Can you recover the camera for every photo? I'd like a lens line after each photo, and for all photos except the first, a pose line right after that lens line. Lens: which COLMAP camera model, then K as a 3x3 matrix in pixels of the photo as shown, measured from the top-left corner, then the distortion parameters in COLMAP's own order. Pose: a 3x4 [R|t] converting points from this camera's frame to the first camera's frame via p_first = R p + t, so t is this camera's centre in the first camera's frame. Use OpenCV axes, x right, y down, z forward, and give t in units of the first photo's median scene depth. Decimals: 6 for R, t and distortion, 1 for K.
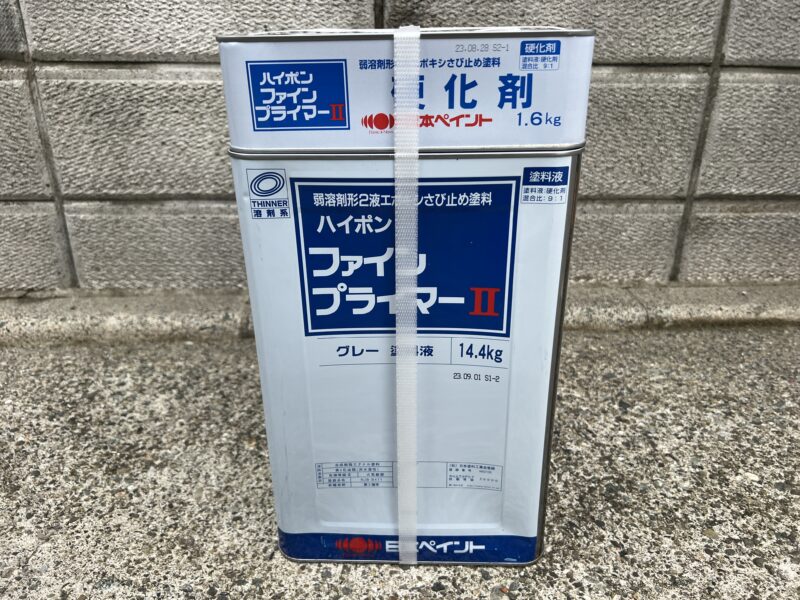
lens RADIAL K [[601.0, 0, 406.1], [0, 601.0, 305.5], [0, 0, 1]] dist [0.047191, -0.045357]
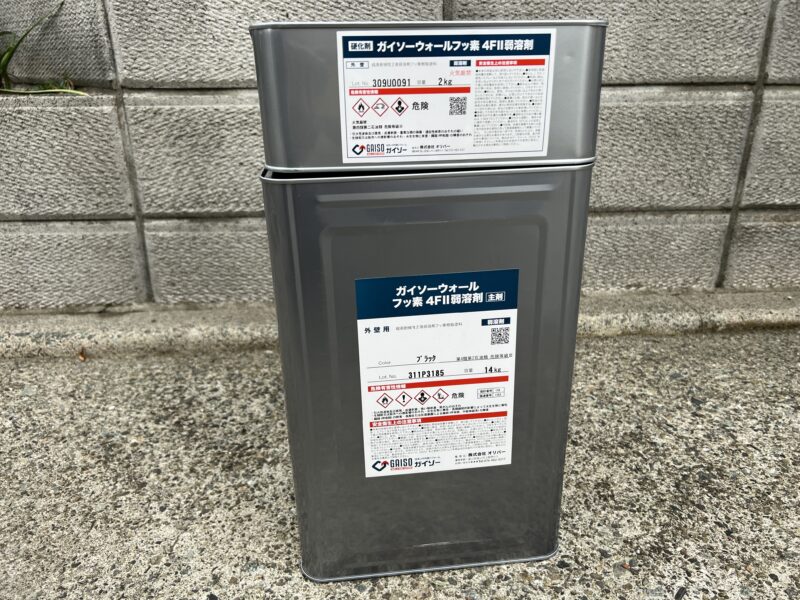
lens RADIAL K [[601.0, 0, 406.1], [0, 601.0, 305.5], [0, 0, 1]] dist [0.047191, -0.045357]
pose [[0.999864, -0.015221, 0.006283, -0.130717], [0.015428, 0.999289, -0.034396, 0.022003], [-0.005755, 0.034488, 0.999389, -0.052304]]
